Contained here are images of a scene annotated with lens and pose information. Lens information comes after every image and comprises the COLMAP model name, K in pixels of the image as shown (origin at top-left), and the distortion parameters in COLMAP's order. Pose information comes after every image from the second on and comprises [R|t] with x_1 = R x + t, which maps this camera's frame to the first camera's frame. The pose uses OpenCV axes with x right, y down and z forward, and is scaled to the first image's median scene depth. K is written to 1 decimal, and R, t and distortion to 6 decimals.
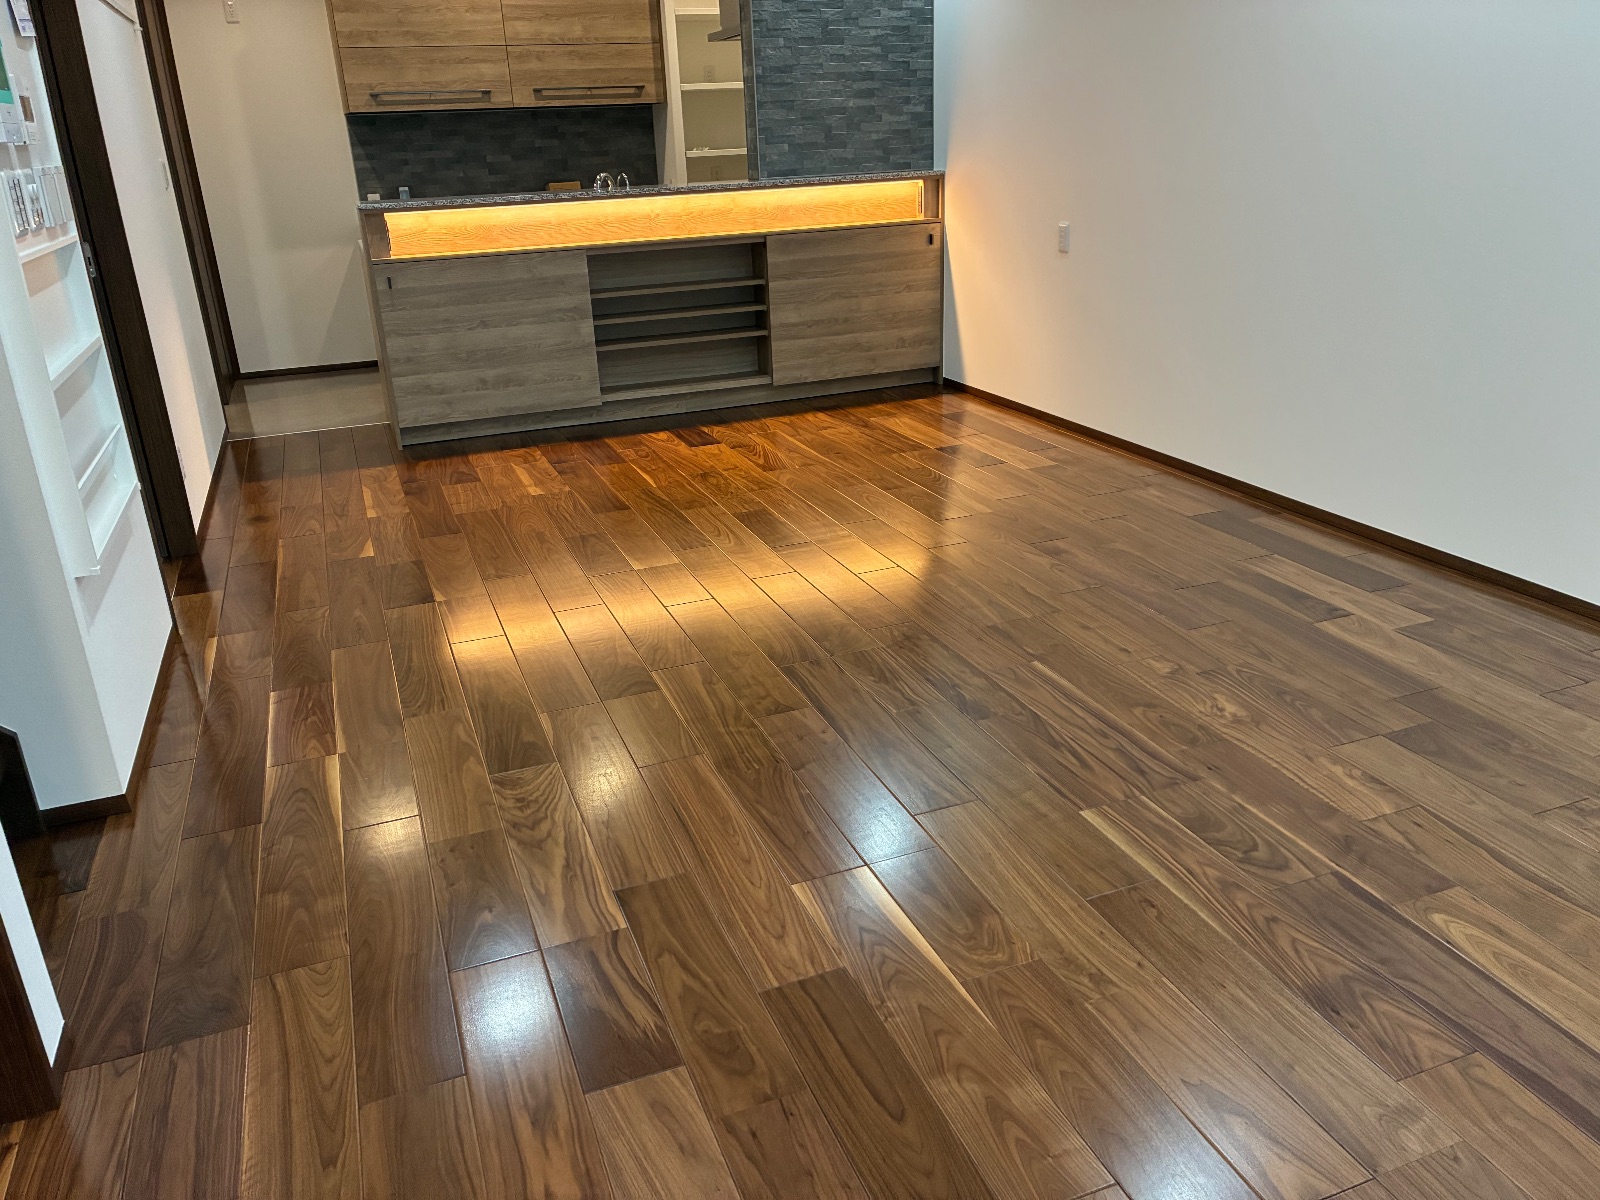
lens RADIAL K [[1208.1, 0, 793.0], [0, 1208.1, 604.9], [0, 0, 1]] dist [0.009147, -0.018159]
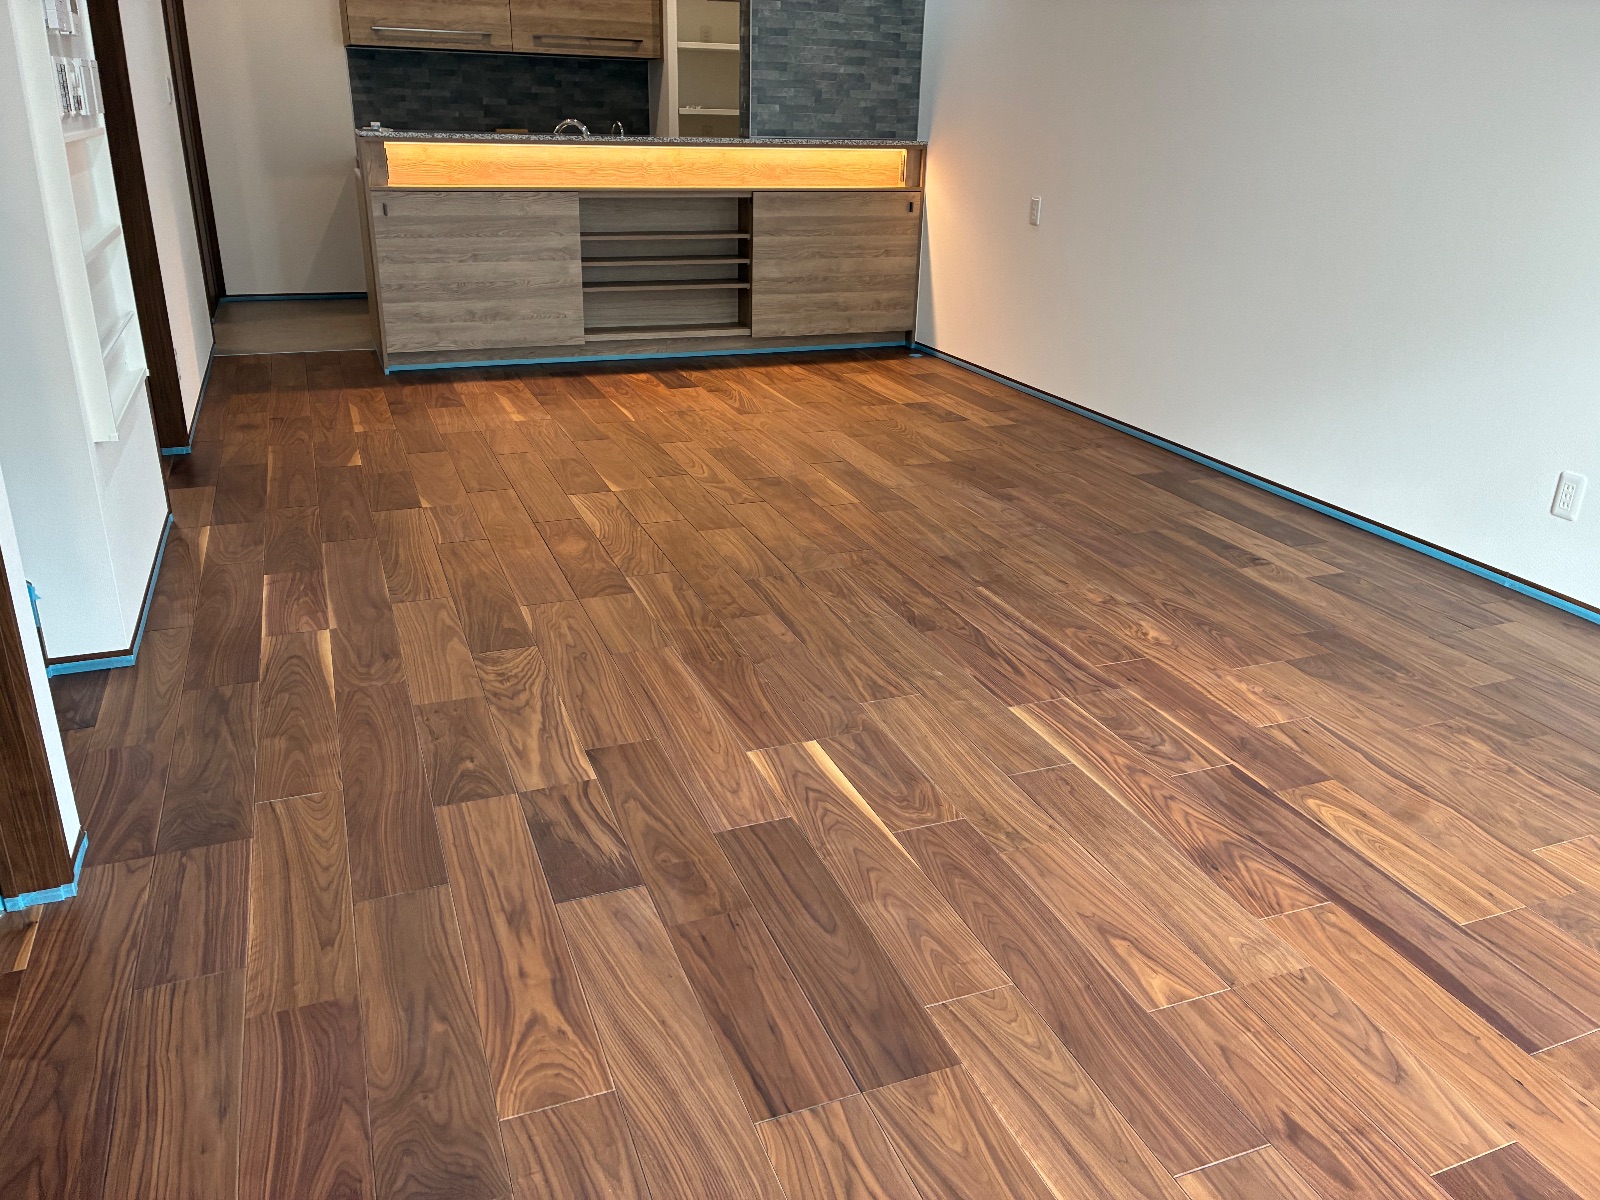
lens RADIAL K [[1208.1, 0, 808.0], [0, 1208.1, 593.8], [0, 0, 1]] dist [0.009147, -0.018159]
pose [[0.997564, 0.055371, 0.042433, -0.000403], [-0.055706, 0.998424, 0.006757, 0.061081], [-0.041992, -0.009104, 0.999076, -0.087732]]
